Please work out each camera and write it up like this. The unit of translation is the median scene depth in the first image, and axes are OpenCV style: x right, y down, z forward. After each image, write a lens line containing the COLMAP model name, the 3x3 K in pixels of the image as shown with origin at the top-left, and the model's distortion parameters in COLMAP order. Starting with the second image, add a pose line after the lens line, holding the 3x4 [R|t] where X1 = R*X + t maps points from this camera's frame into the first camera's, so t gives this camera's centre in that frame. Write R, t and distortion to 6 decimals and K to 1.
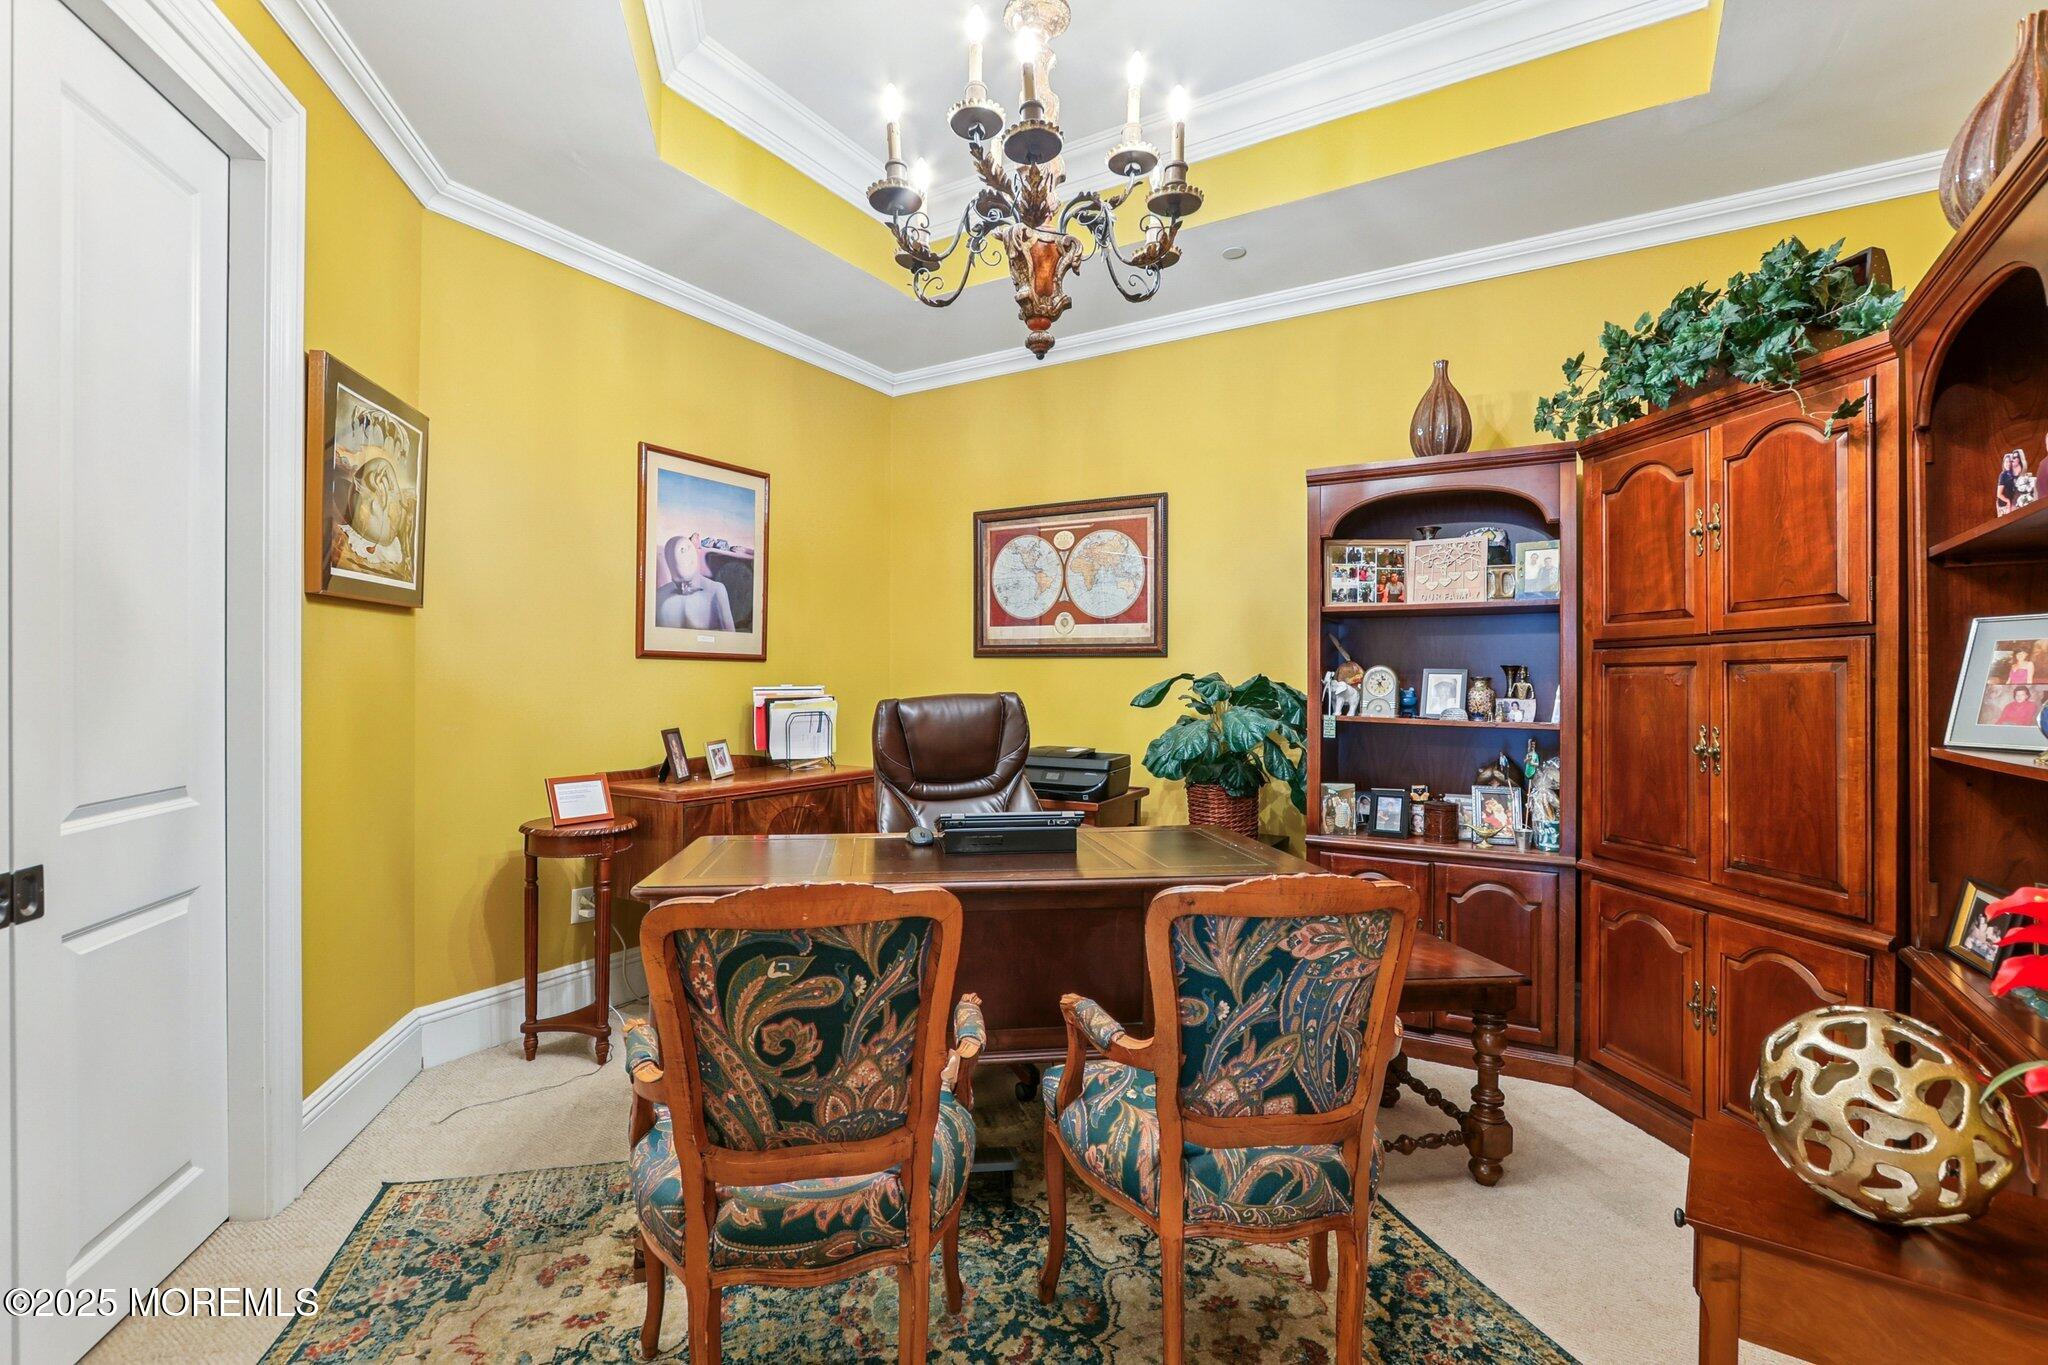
lens RADIAL K [[947.4, 0, 1007.4], [0, 947.4, 679.5], [0, 0, 1]] dist [-0.016397, 0.002343]
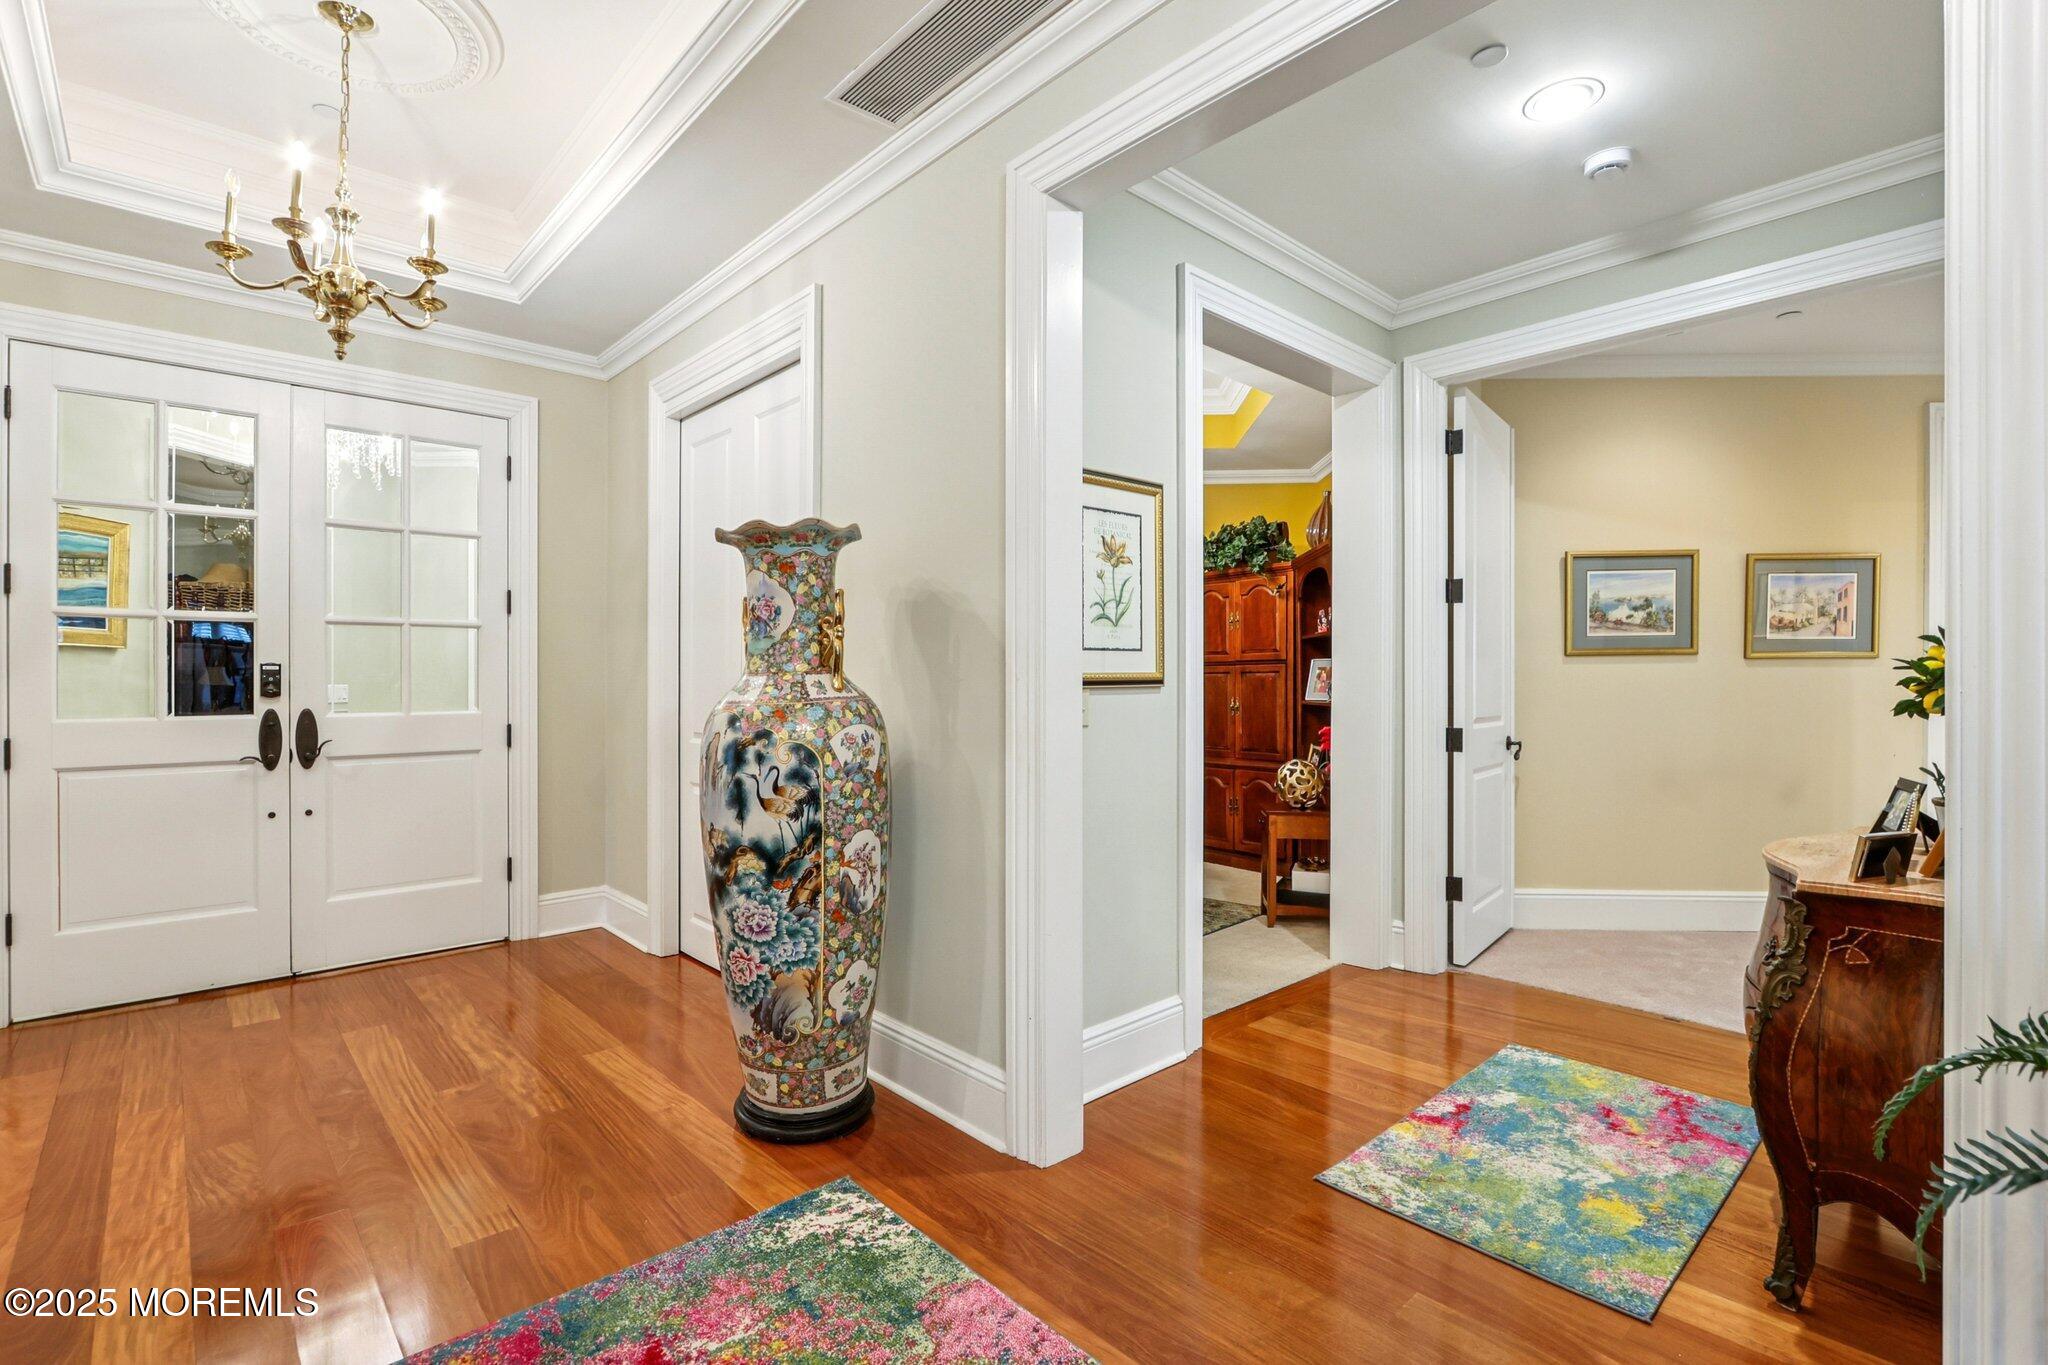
lens RADIAL K [[947.4, 0, 1007.4], [0, 947.4, 679.5], [0, 0, 1]] dist [-0.016397, 0.002343]
pose [[0.871802, -0.001626, 0.489857, -1.258754], [0.001786, 0.999998, 0.000141, -0.000374], [-0.489856, 0.000752, 0.871803, -1.129297]]
